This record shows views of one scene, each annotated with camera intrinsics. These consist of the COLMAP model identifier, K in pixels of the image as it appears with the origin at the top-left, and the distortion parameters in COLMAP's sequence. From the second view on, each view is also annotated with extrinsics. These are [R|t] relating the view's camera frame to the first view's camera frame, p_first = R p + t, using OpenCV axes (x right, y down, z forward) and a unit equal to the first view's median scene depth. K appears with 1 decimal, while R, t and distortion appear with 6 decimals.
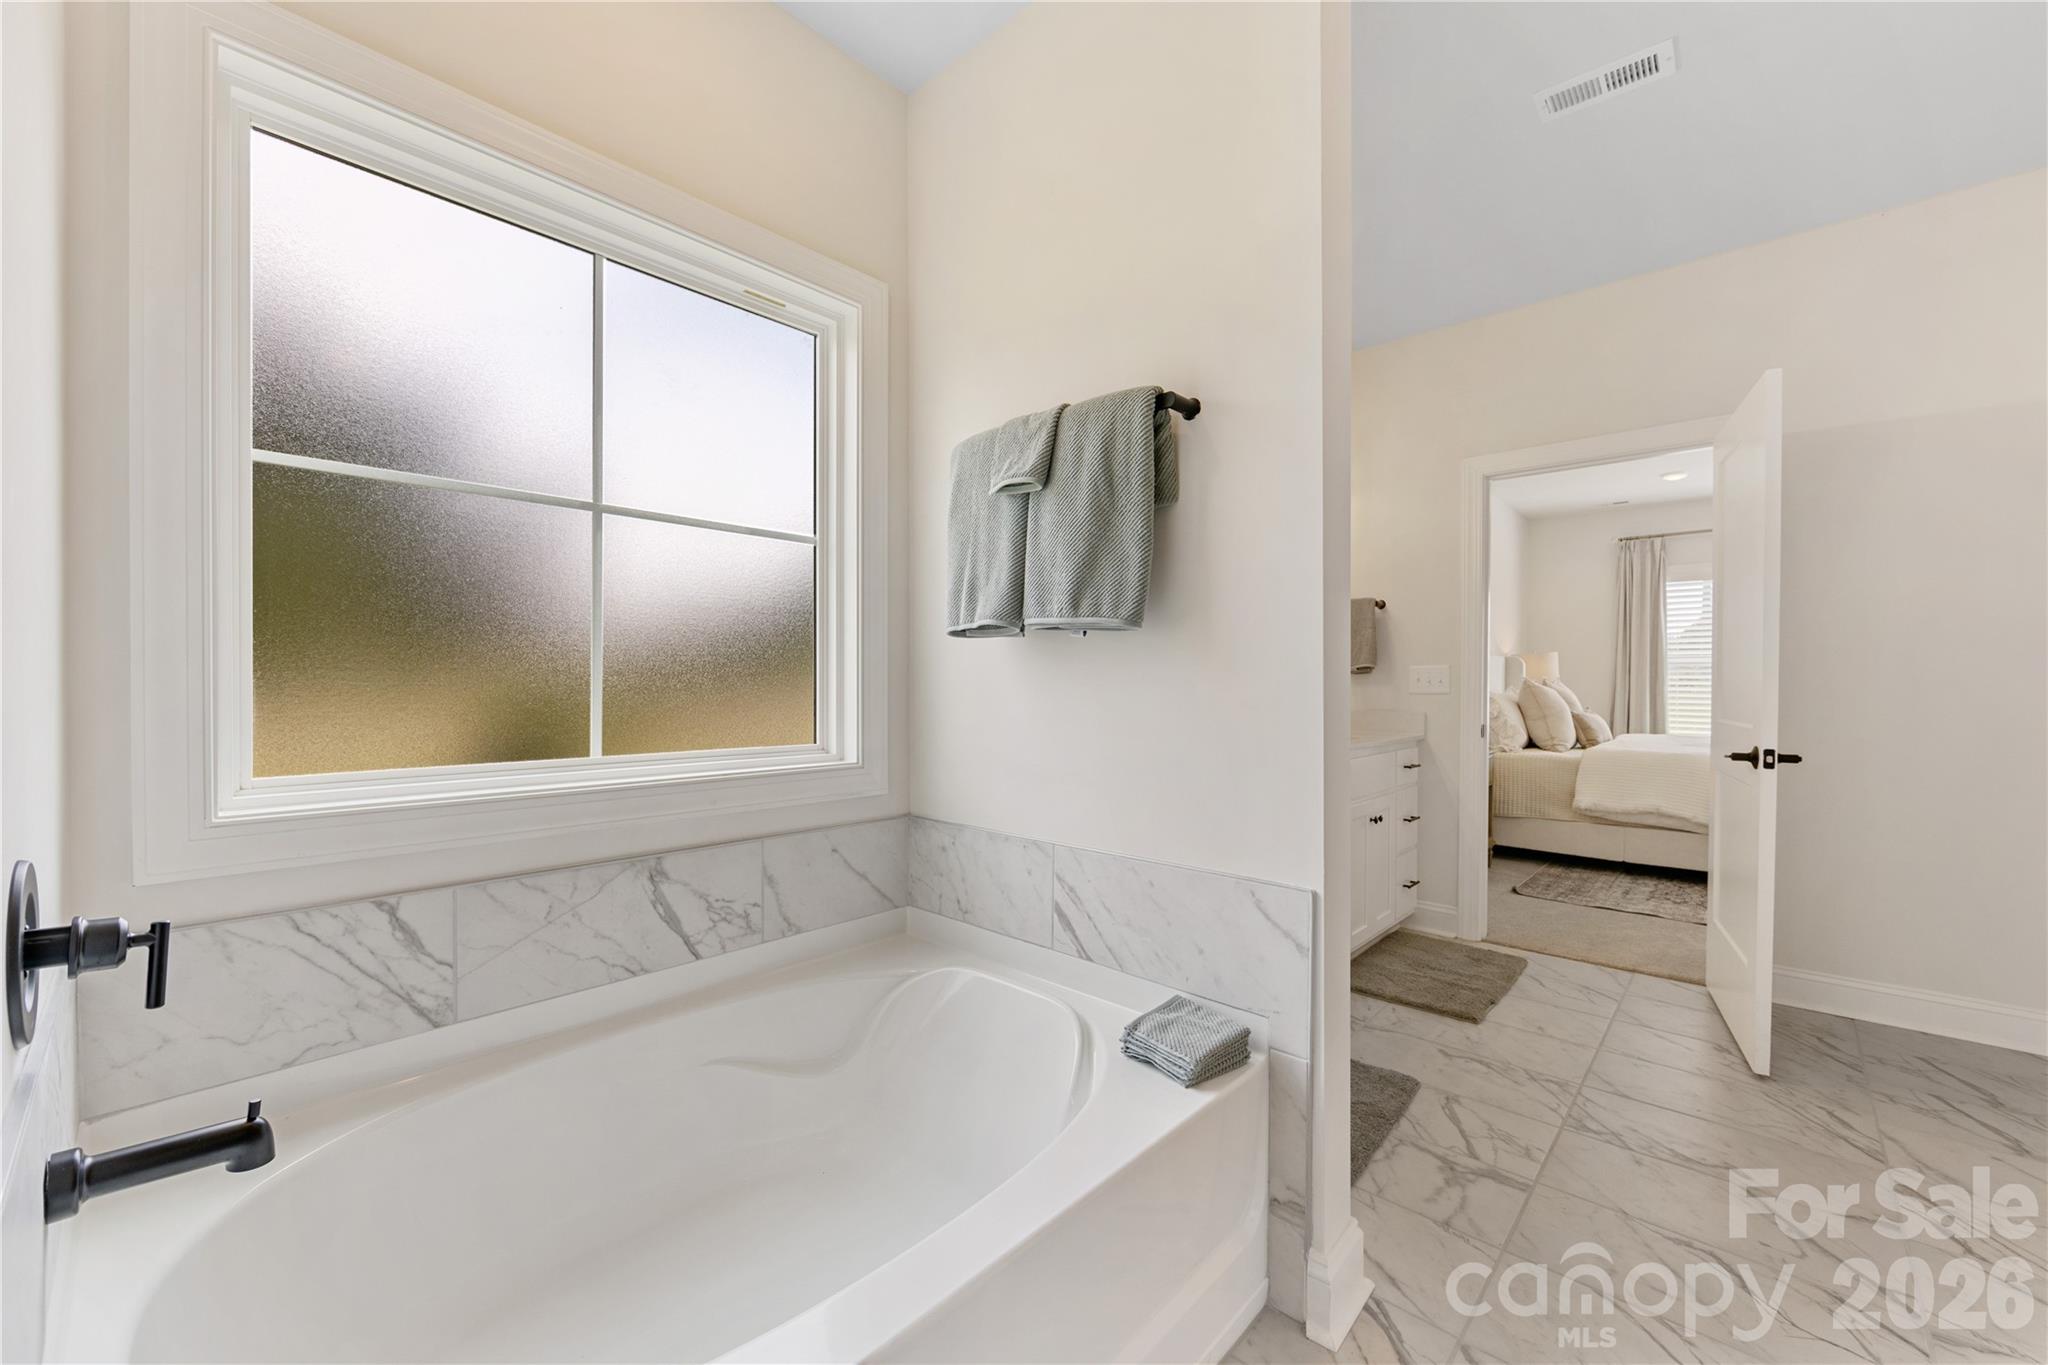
lens RADIAL K [[804.8, 0, 1022.8], [0, 804.8, 685.4], [0, 0, 1]] dist [-0.004127, 0.000006]
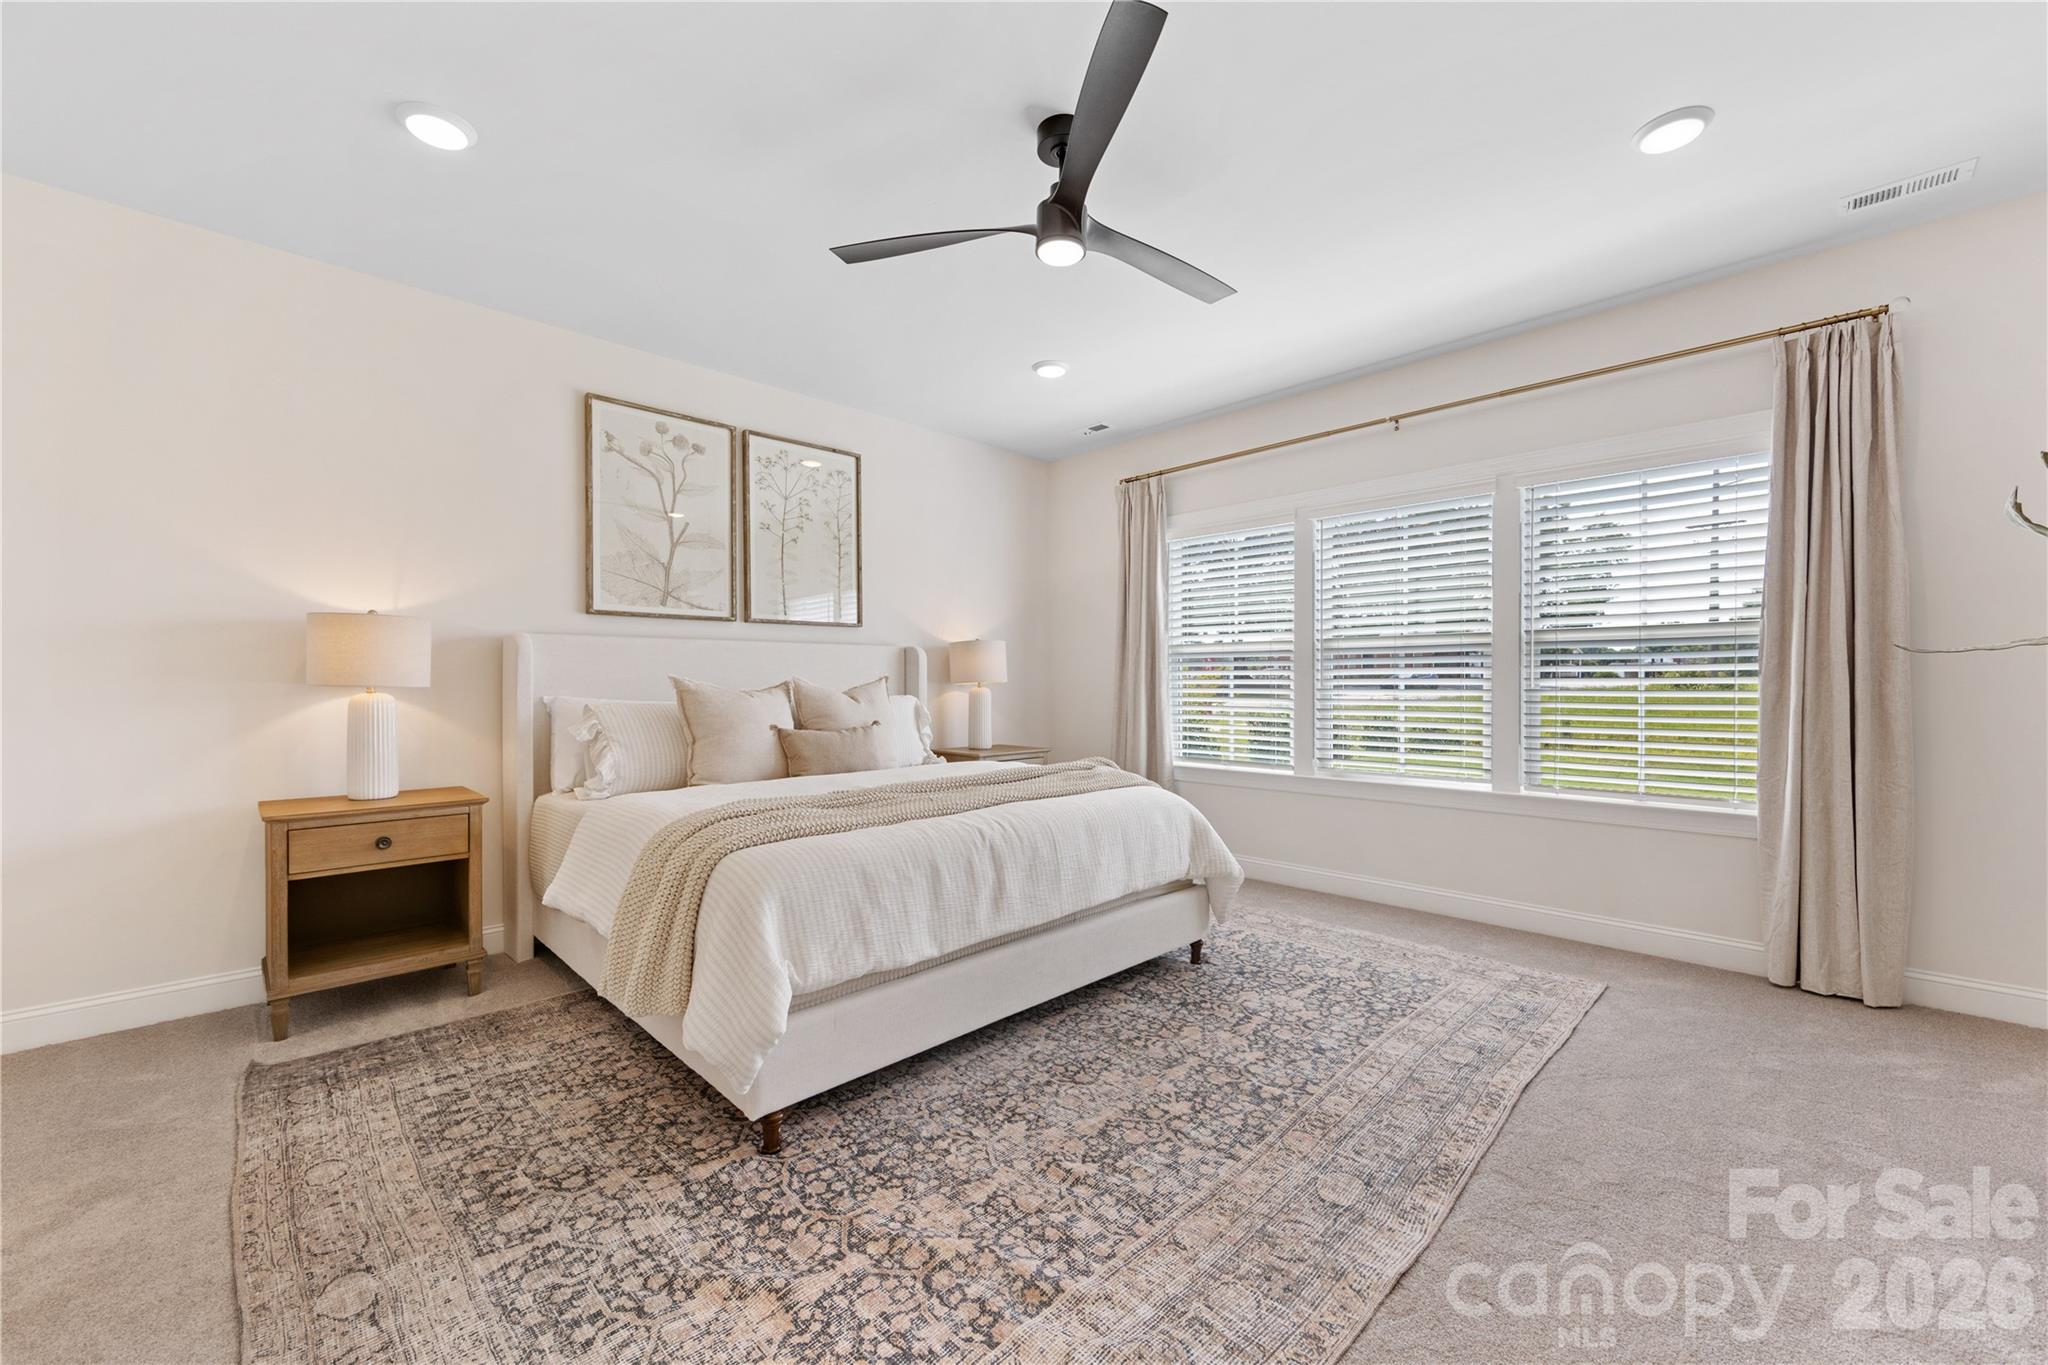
lens RADIAL K [[804.8, 0, 1026.5], [0, 804.8, 682.3], [0, 0, 1]] dist [-0.004127, 0.000006]
pose [[0.999387, -0.006686, -0.034356, 1.037502], [0.006815, 0.999970, 0.003647, -0.008688], [0.034330, -0.003879, 0.999403, 0.422599]]
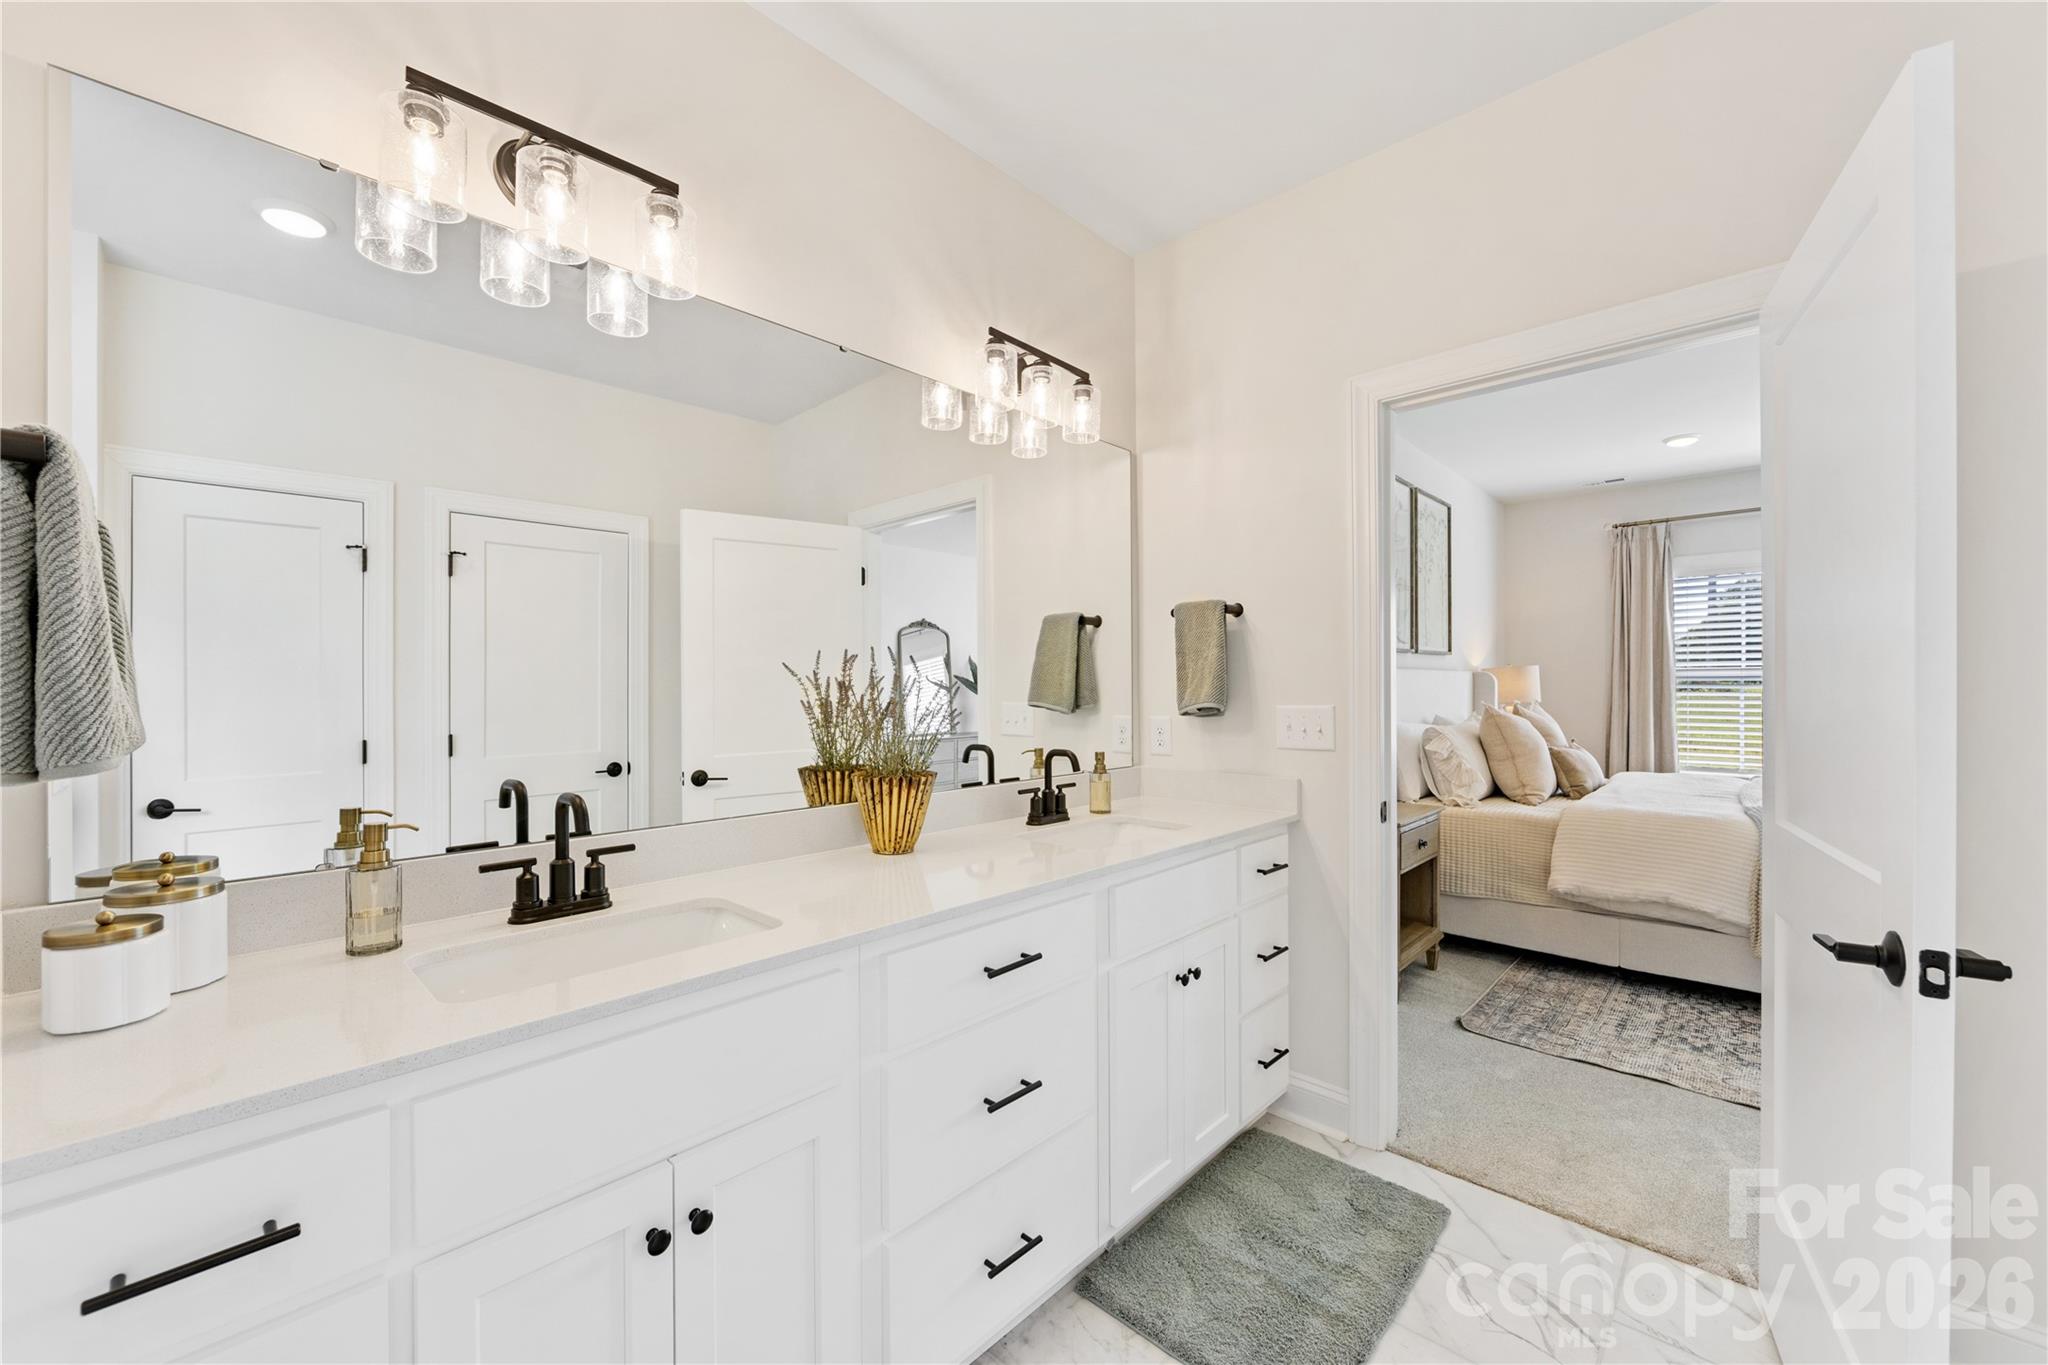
lens RADIAL K [[804.8, 0, 1022.3], [0, 804.8, 683.5], [0, 0, 1]] dist [-0.004127, 0.000006]
pose [[0.999963, -0.007172, -0.004732, 0.219954], [0.007132, 0.999939, -0.008475, -0.029246], [0.004792, 0.008441, 0.999953, 0.278537]]
